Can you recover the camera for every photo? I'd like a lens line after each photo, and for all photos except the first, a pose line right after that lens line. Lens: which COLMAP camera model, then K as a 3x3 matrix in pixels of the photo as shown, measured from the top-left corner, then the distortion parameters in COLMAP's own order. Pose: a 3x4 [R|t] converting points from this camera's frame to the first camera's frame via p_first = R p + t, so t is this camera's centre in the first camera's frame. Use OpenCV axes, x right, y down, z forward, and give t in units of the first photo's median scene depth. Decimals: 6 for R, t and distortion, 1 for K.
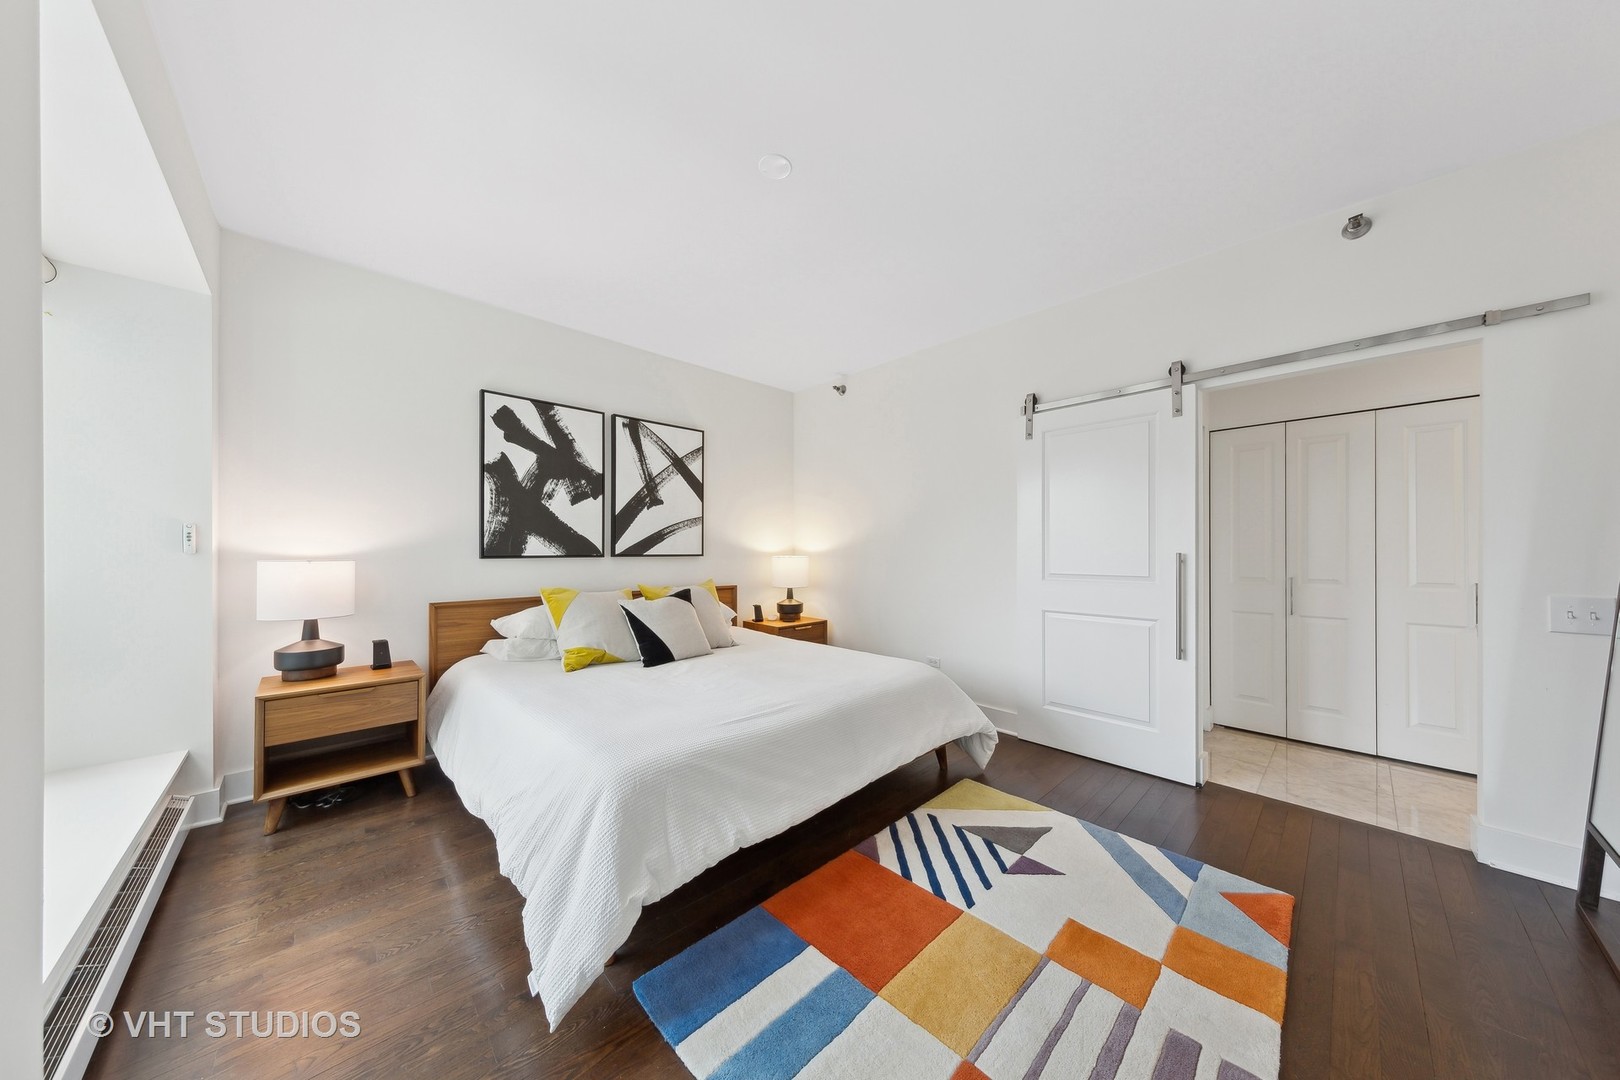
lens RADIAL K [[515.9, 0, 813.1], [0, 515.9, 544.2], [0, 0, 1]] dist [-0.000041, 0.000073]
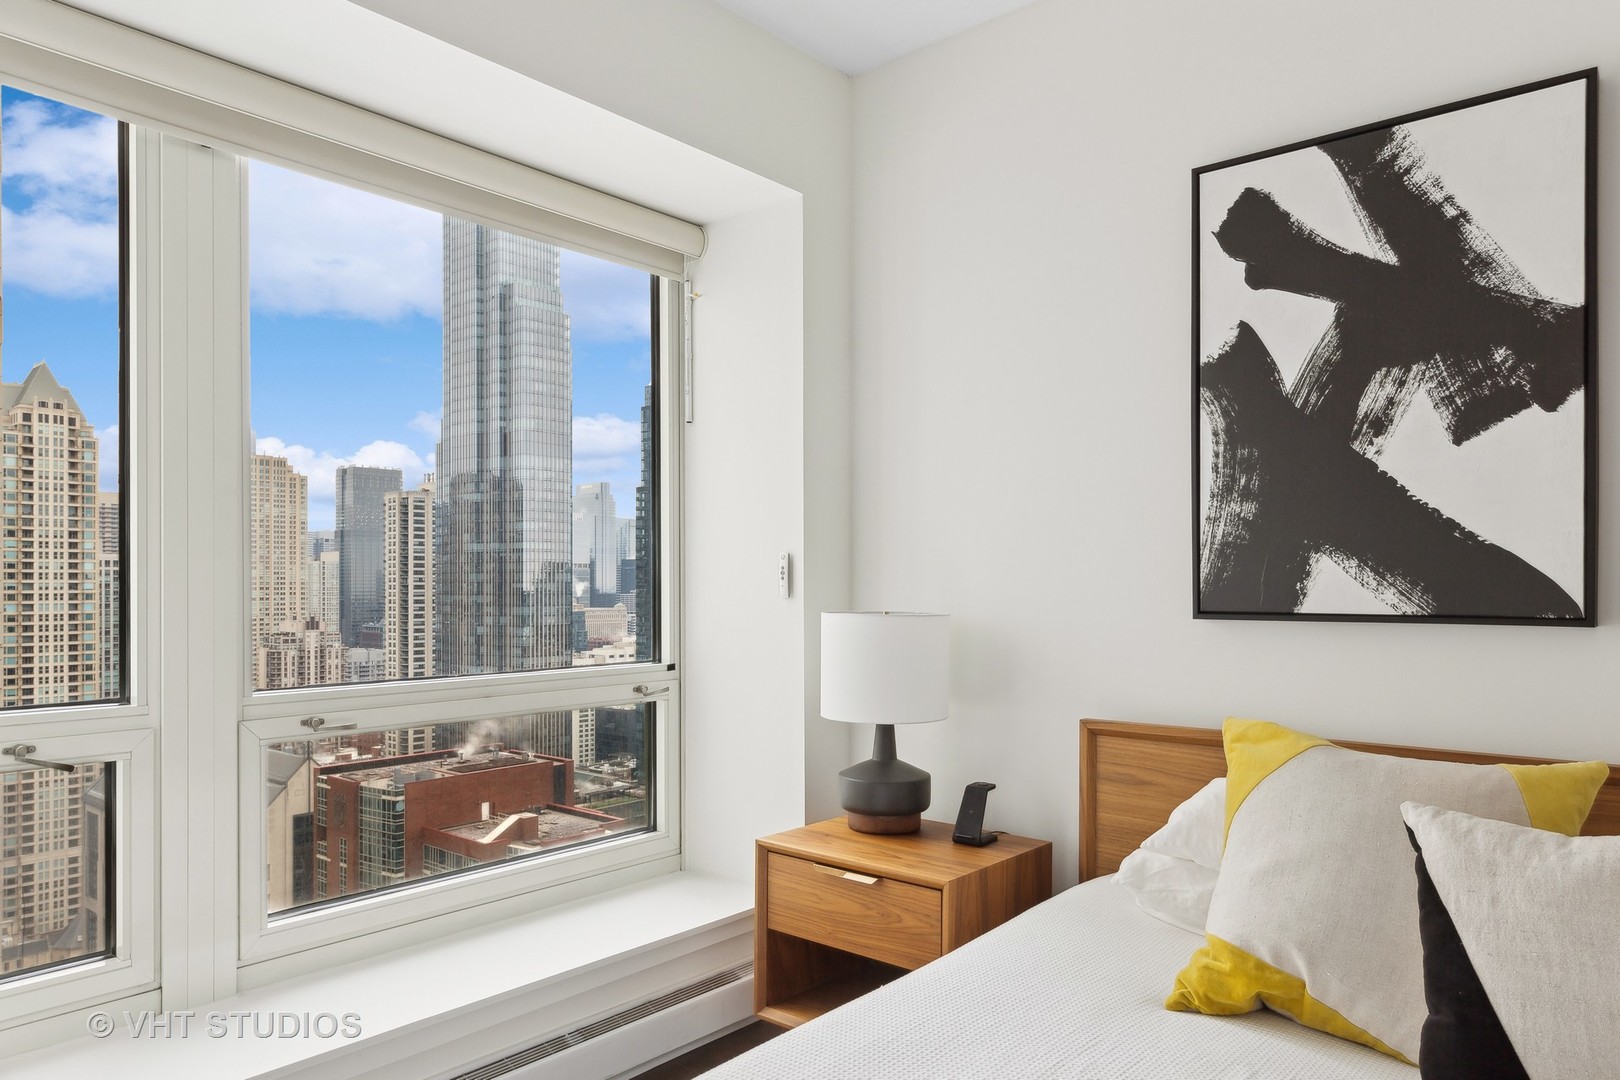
lens RADIAL K [[1069.6, 0, 811.2], [0, 1069.6, 584.3], [0, 0, 1]] dist [0.000091, 0.000487]
pose [[0.087044, 0.001156, -0.996204, 0.103368], [0.011699, 0.999929, 0.002183, -0.001620], [0.996136, -0.011845, 0.087024, 0.595596]]
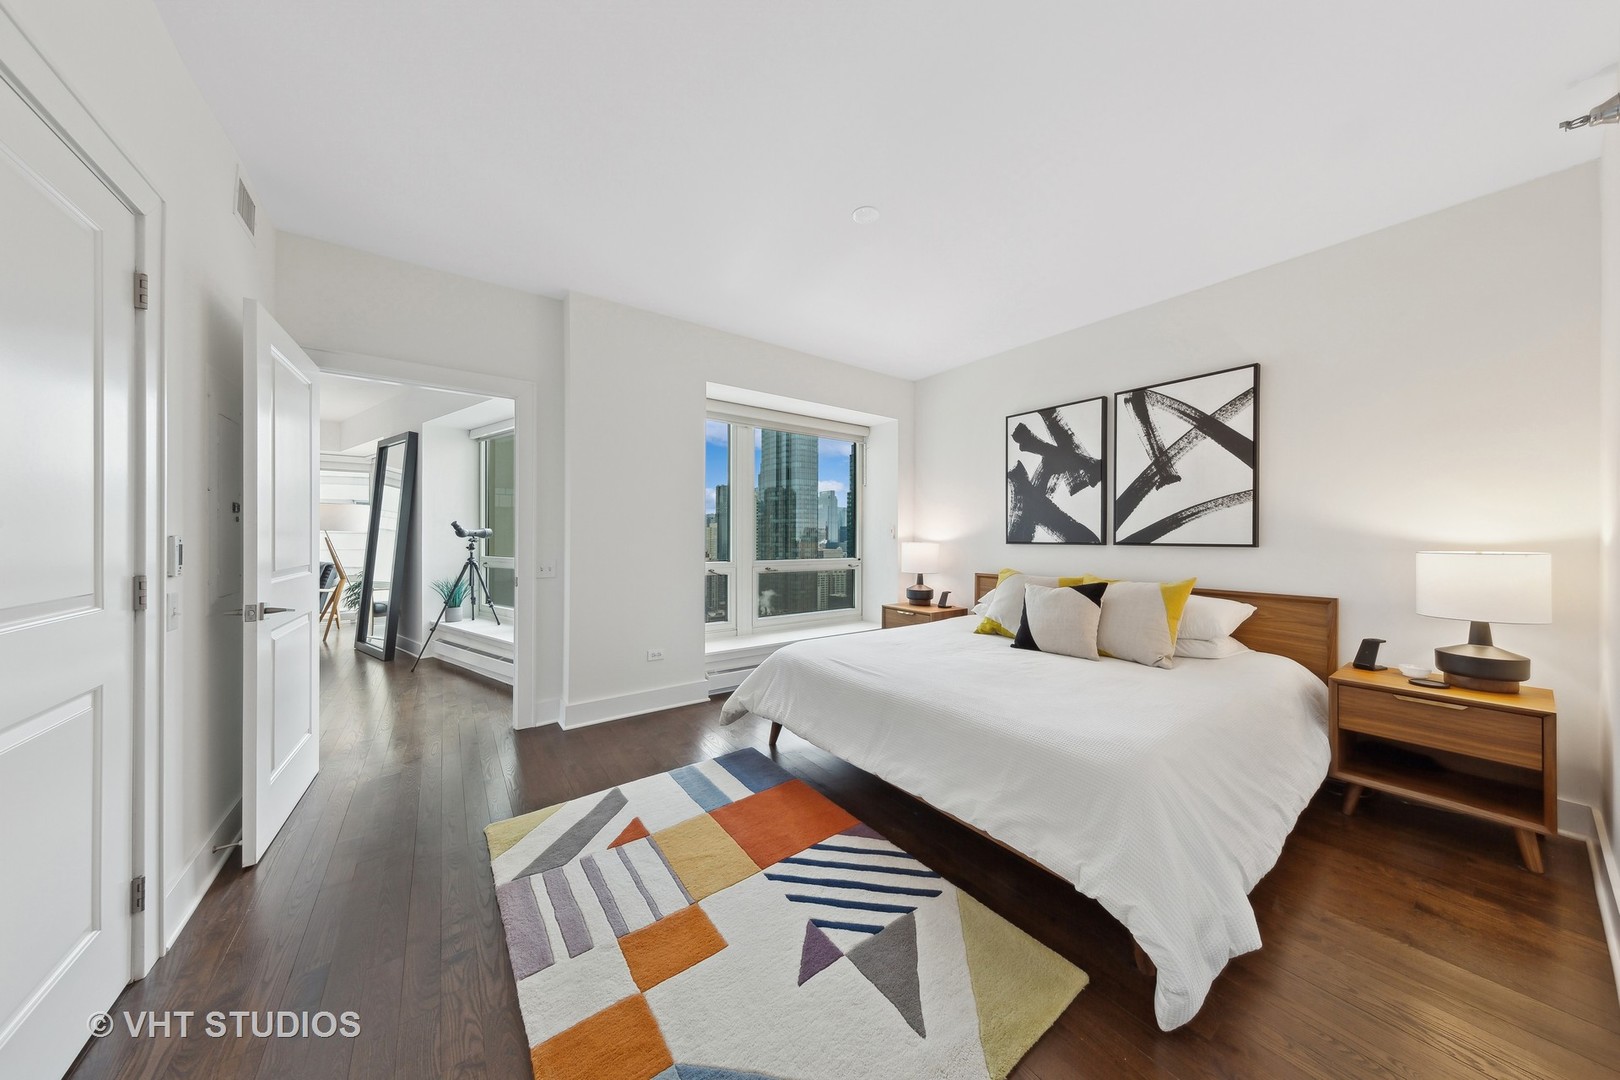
lens RADIAL K [[512.5, 0, 810.3], [0, 512.5, 535.7], [0, 0, 1]] dist [-0.000042, -0.000008]
pose [[-0.146300, -0.003828, -0.989233, 0.673681], [0.008094, 0.999954, -0.005067, 0.008714], [0.989207, -0.008749, -0.146262, 0.633003]]
